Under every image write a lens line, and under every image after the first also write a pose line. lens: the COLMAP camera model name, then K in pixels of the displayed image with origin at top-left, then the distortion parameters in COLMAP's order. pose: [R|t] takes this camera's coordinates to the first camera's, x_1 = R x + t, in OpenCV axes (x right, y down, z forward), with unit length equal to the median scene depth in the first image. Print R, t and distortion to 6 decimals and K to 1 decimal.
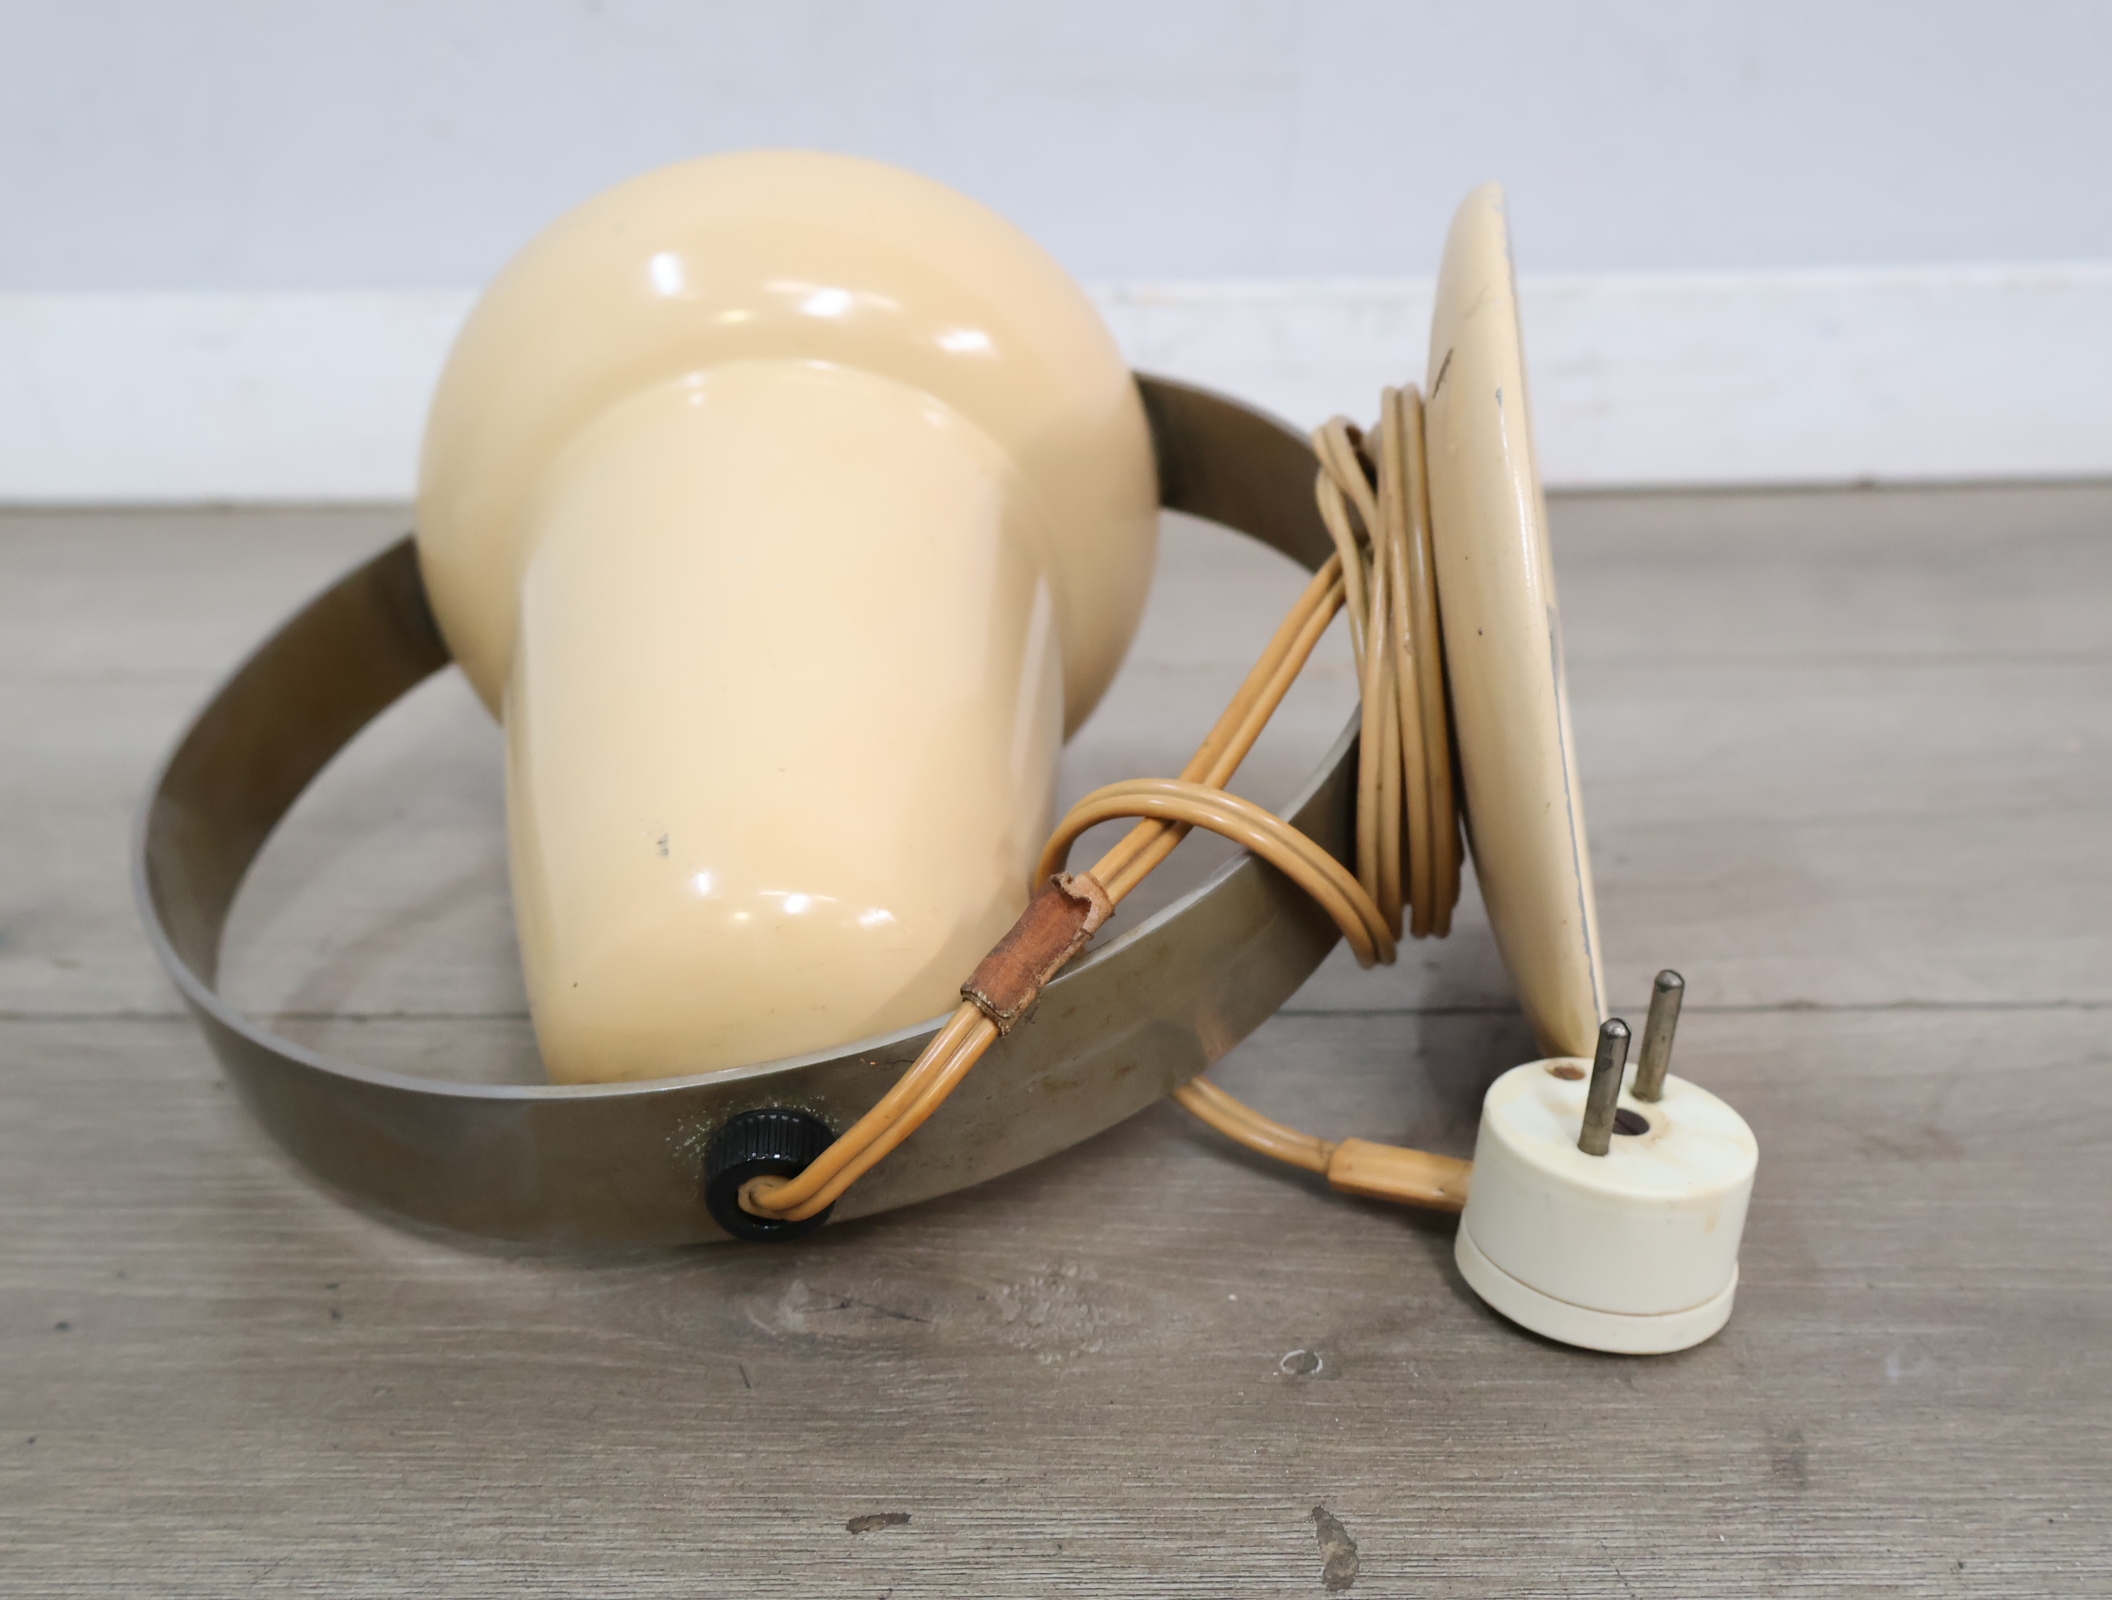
lens RADIAL K [[2245.3, 0, 1054.9], [0, 2245.3, 796.4], [0, 0, 1]] dist [0.010610, 0.000000]
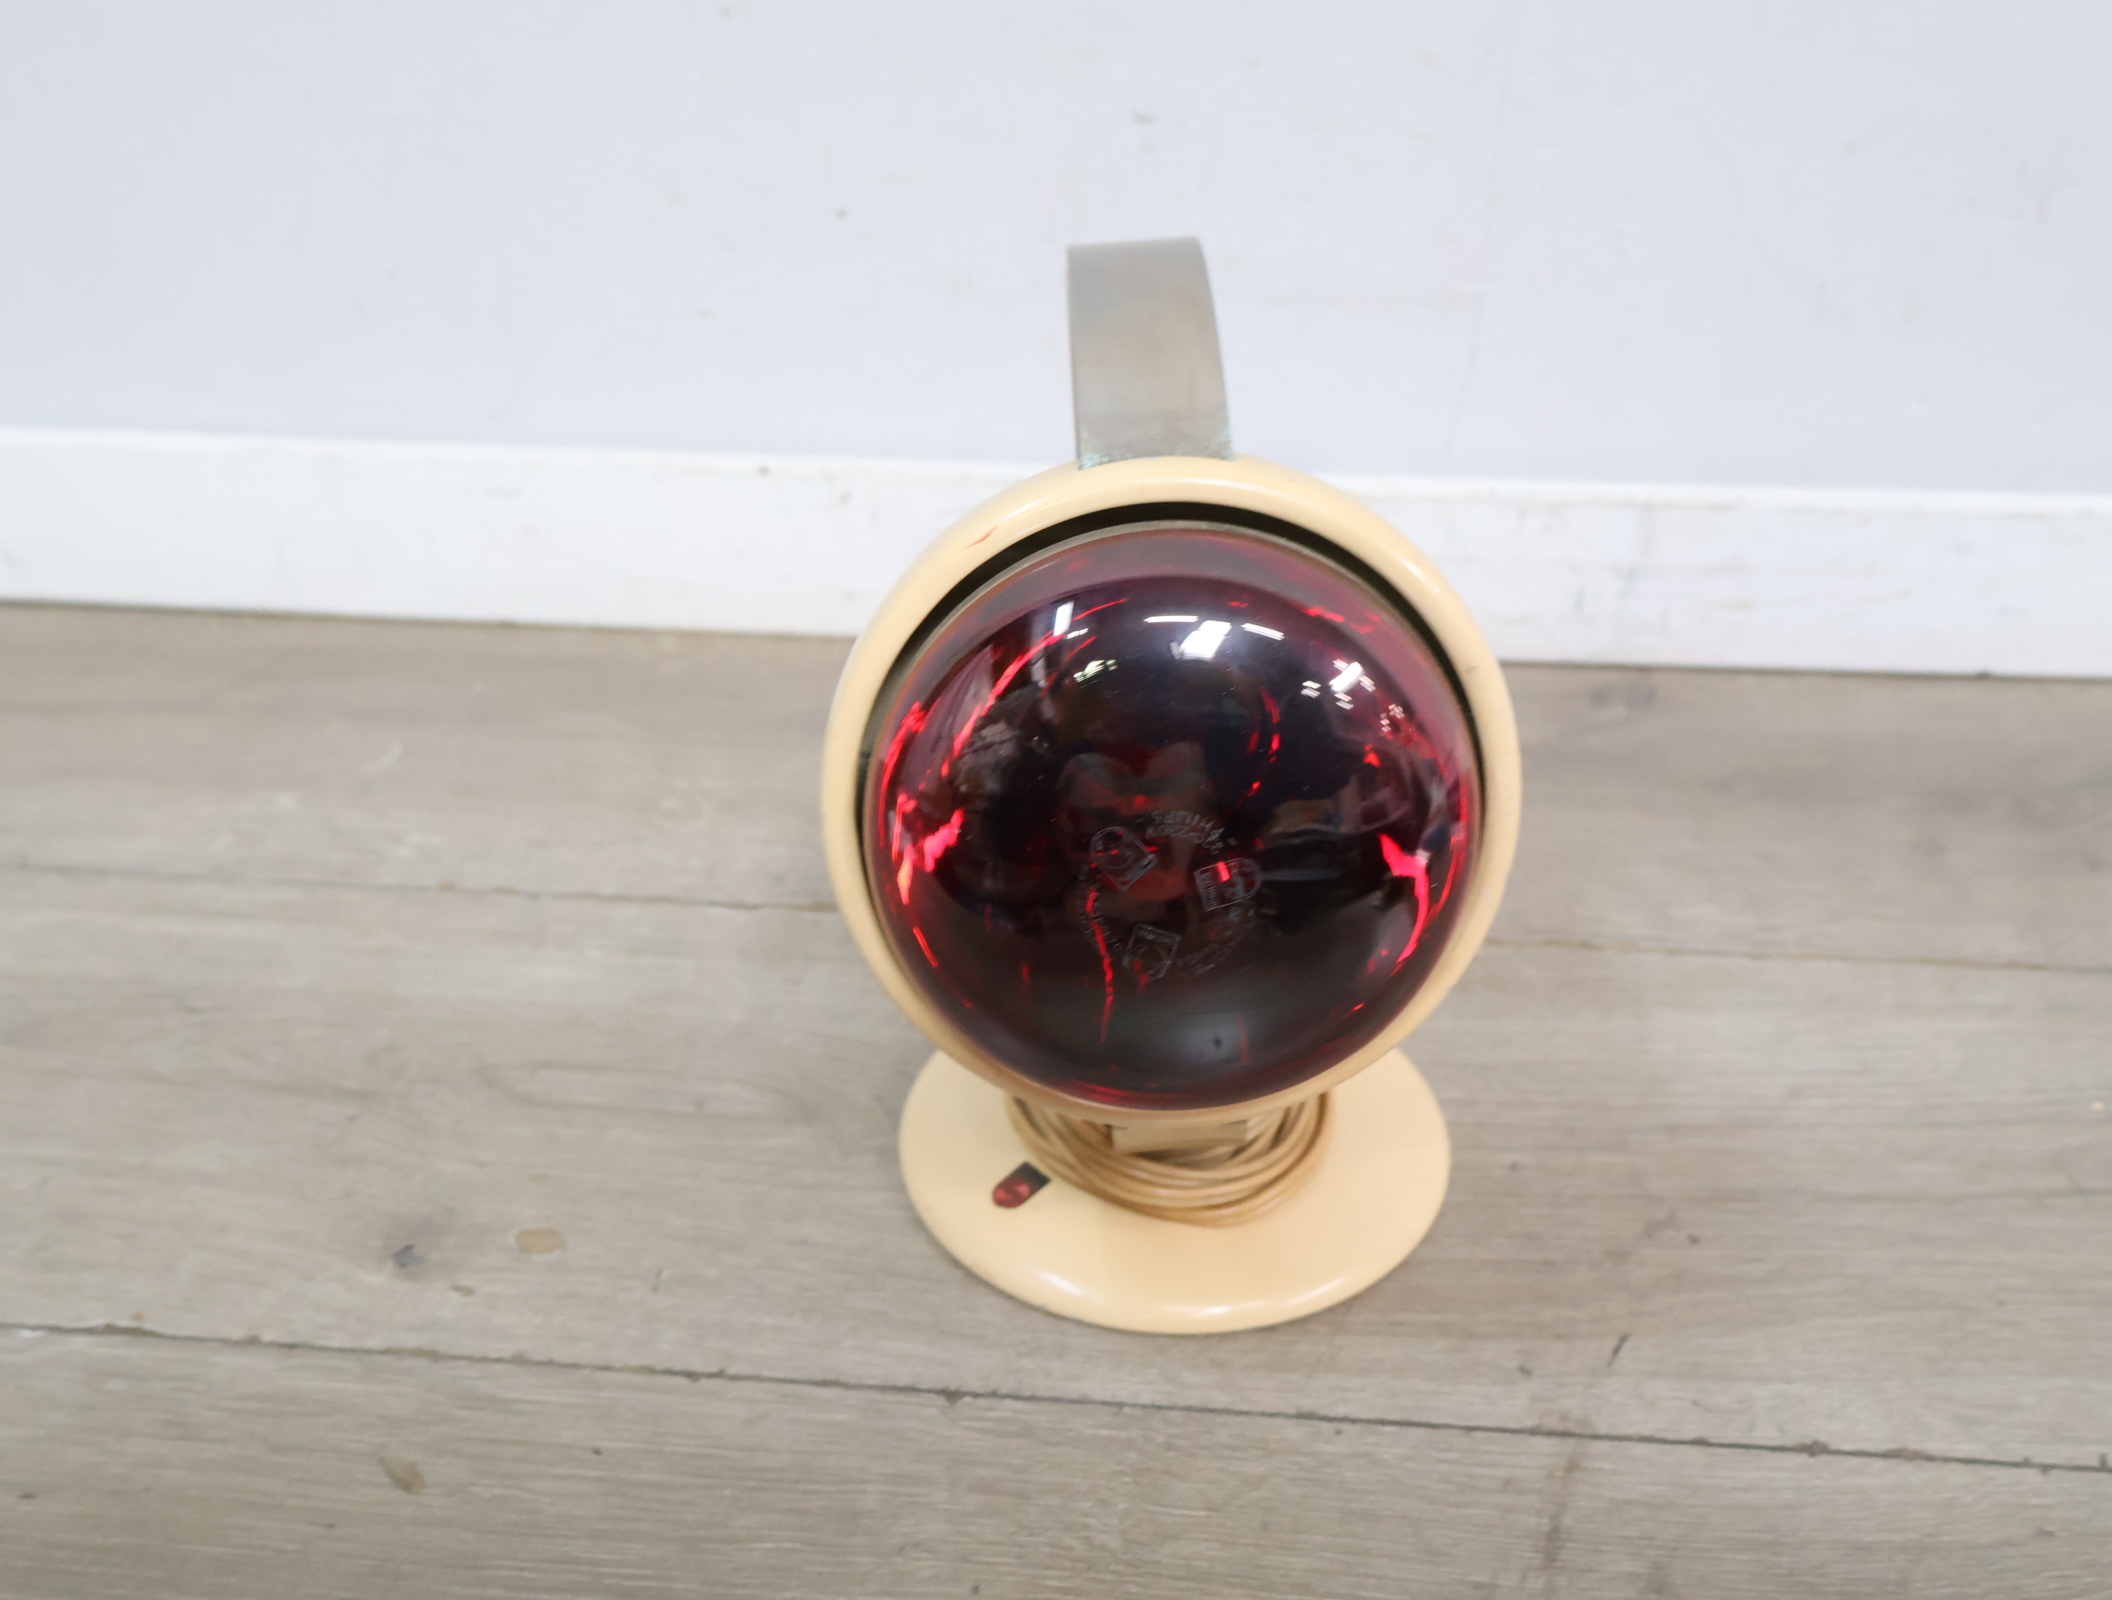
lens RADIAL K [[2245.3, 0, 1051.0], [0, 2245.3, 801.7], [0, 0, 1]] dist [0.010610, 0.000000]
pose [[0.996755, 0.048964, -0.063884, -0.044124], [-0.037631, 0.985090, 0.167873, -0.587540], [0.071152, -0.164925, 0.983736, -0.278649]]
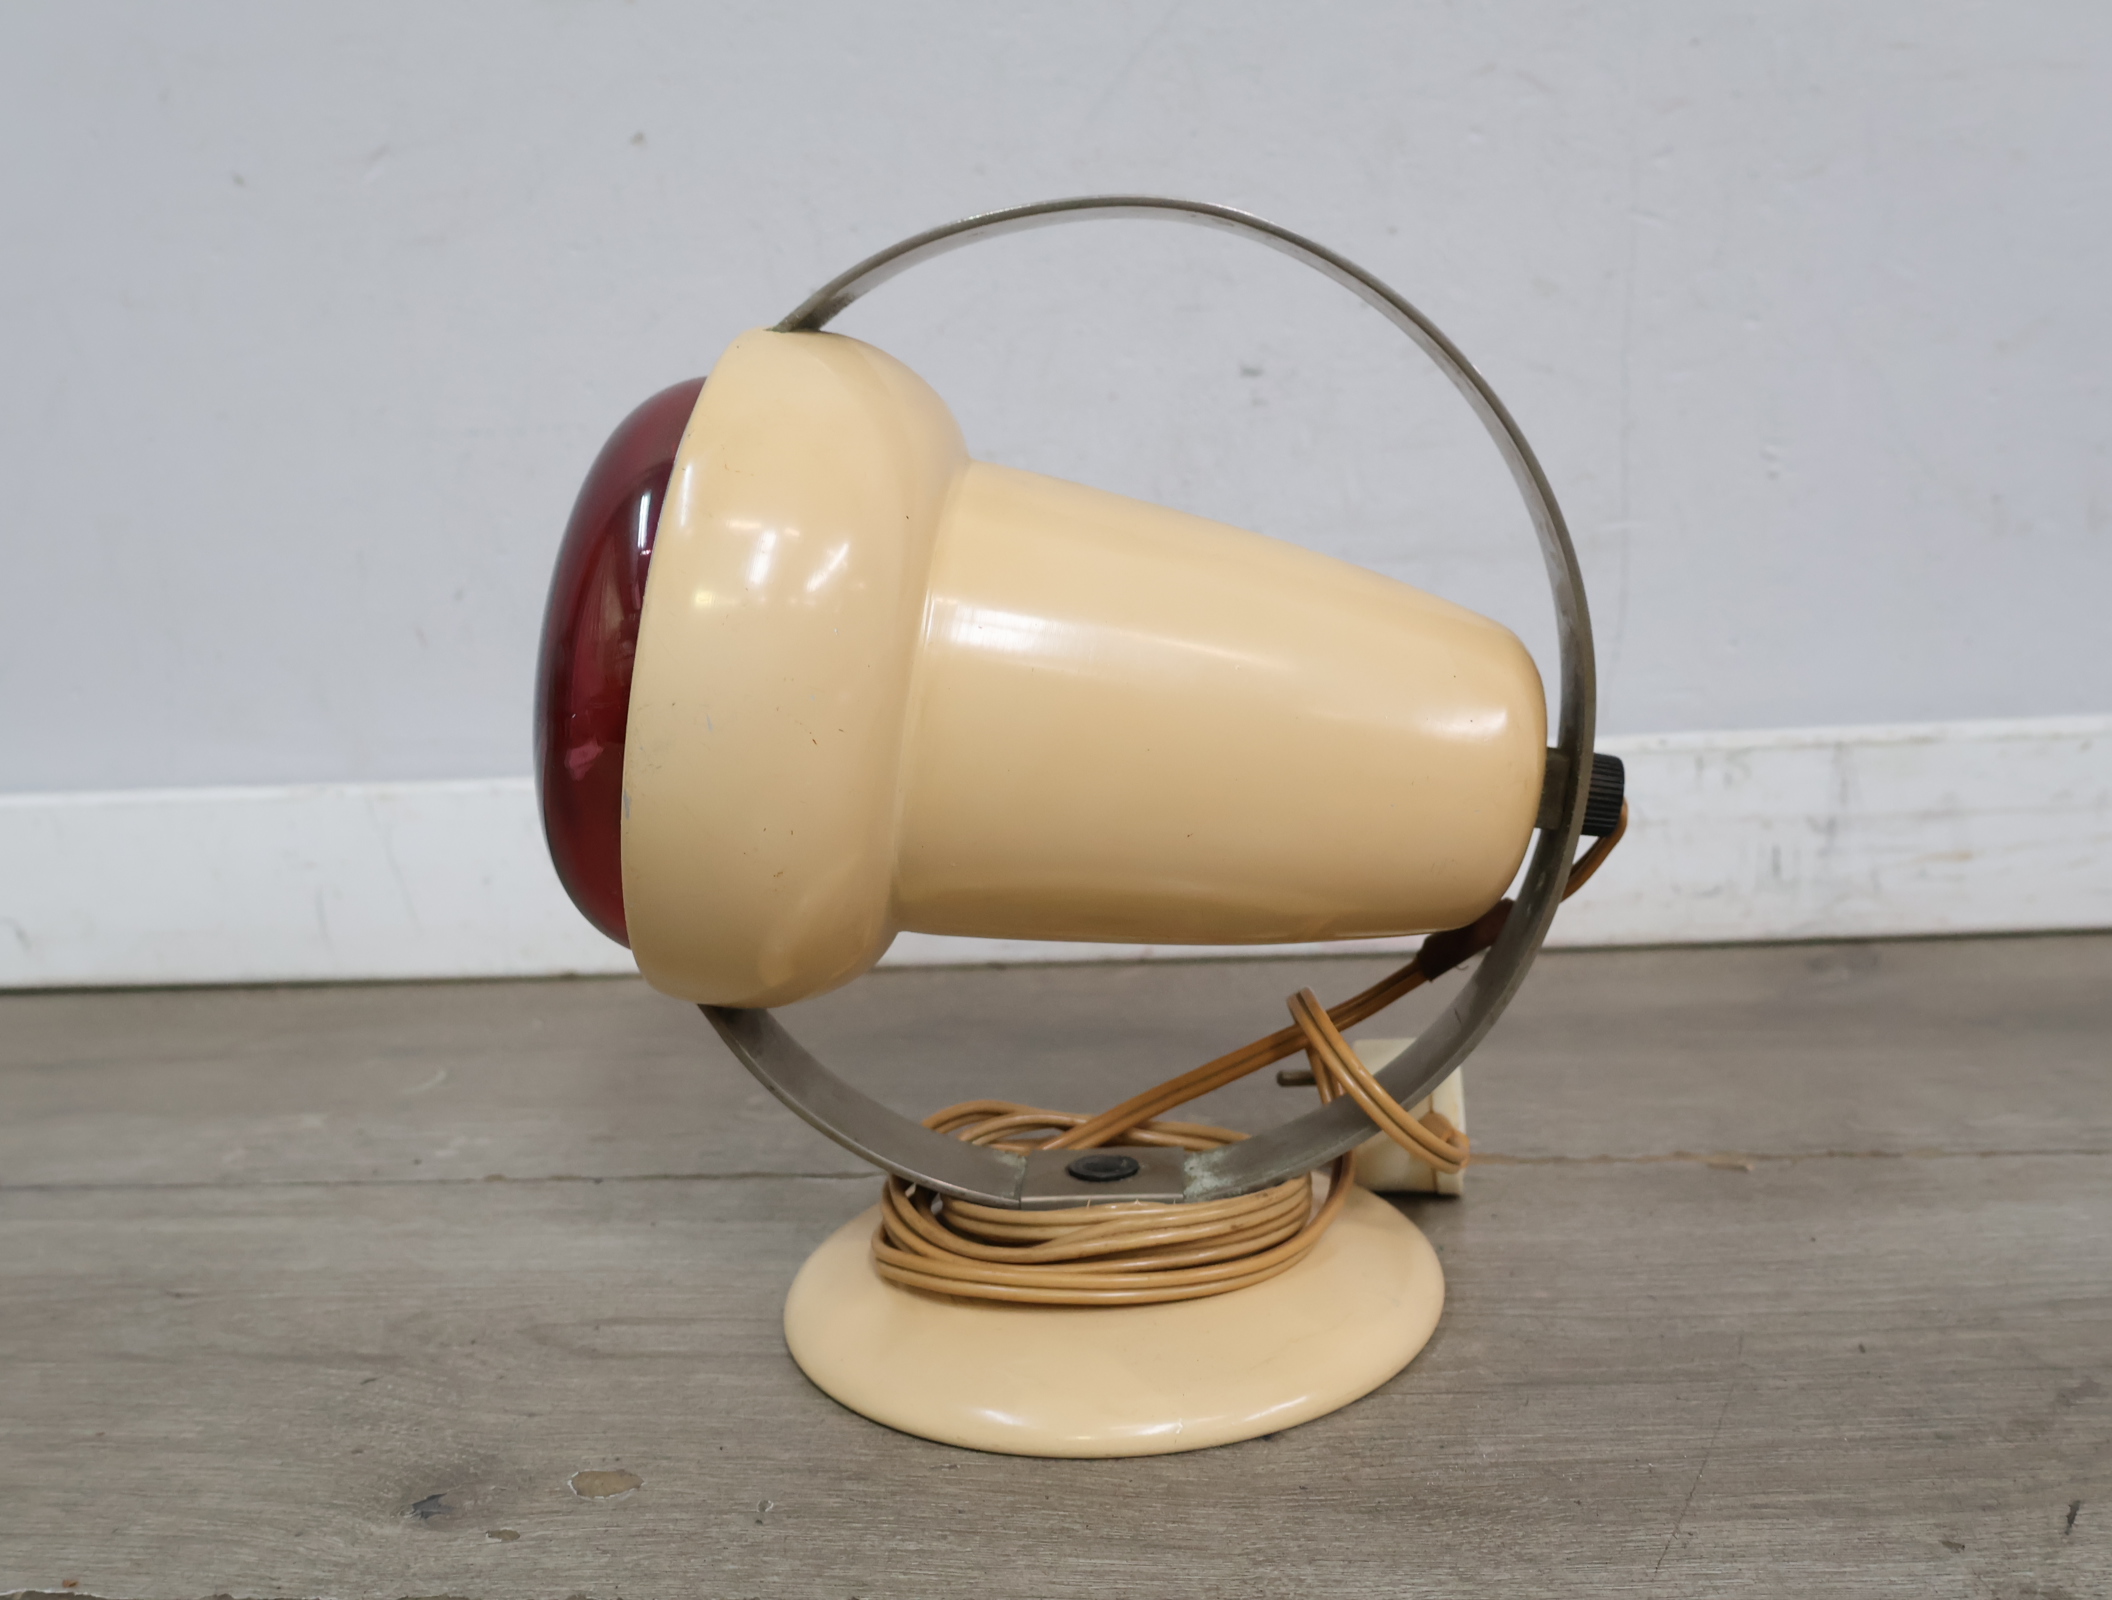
lens RADIAL K [[2245.3, 0, 1054.1], [0, 2245.3, 789.4], [0, 0, 1]] dist [0.010610, 0.000000]
pose [[0.995869, -0.026621, -0.086809, -0.147355], [0.012292, 0.986779, -0.161604, -0.114202], [0.089963, 0.159870, 0.983030, 0.014133]]
